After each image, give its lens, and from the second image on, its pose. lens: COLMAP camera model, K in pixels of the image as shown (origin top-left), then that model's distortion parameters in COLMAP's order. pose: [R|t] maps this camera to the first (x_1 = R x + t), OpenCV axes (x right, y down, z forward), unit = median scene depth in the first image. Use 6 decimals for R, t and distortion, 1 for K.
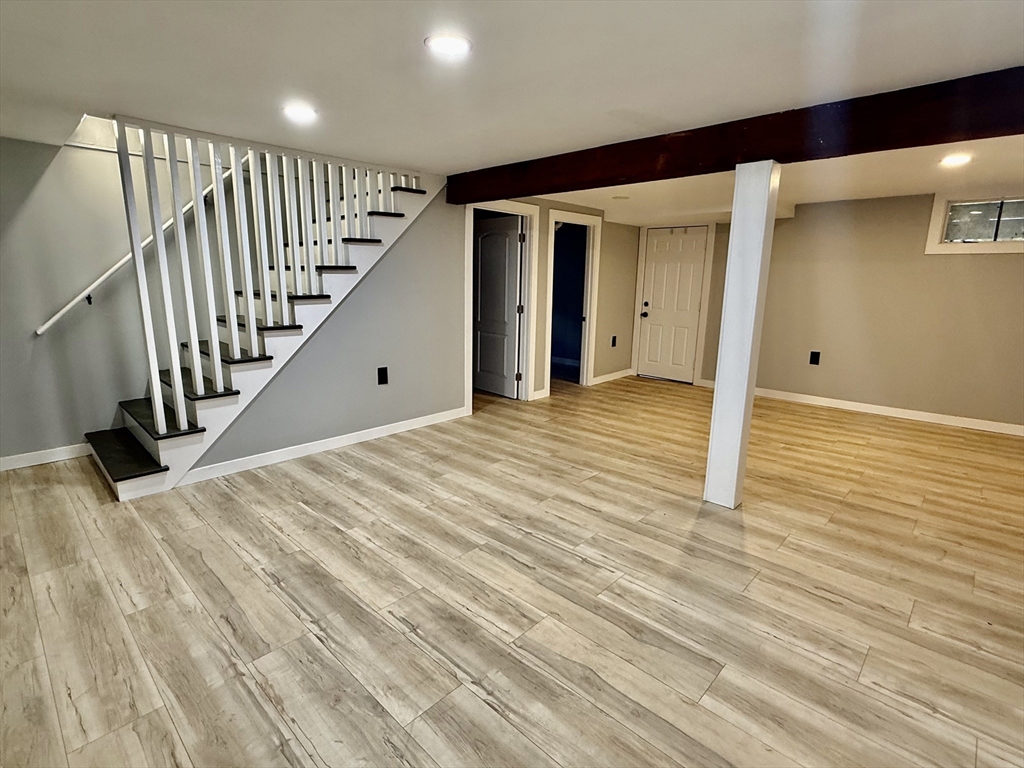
lens RADIAL K [[508.4, 0, 516.4], [0, 508.4, 382.9], [0, 0, 1]] dist [-0.002040, 0.004132]
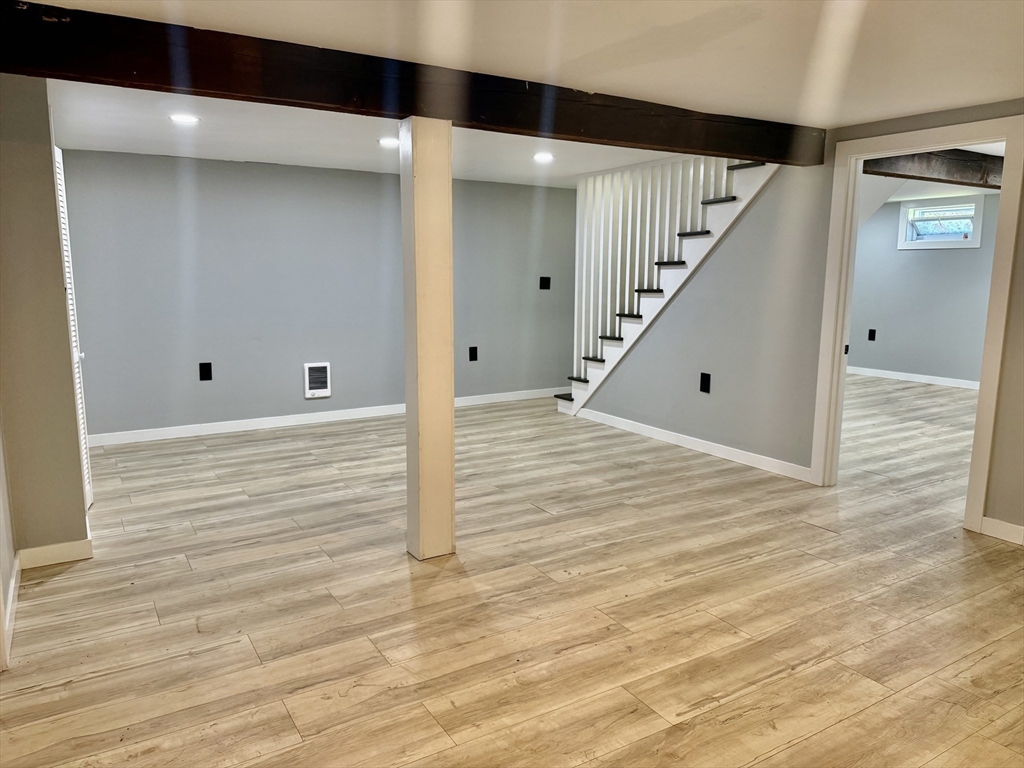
lens RADIAL K [[720.4, 0, 511.9], [0, 720.4, 378.9], [0, 0, 1]] dist [0.051581, -0.063058]
pose [[-0.262470, 0.126945, -0.956553, 1.355768], [-0.208226, 0.960502, 0.184604, -0.240631], [0.942206, 0.247632, -0.225670, 1.269693]]
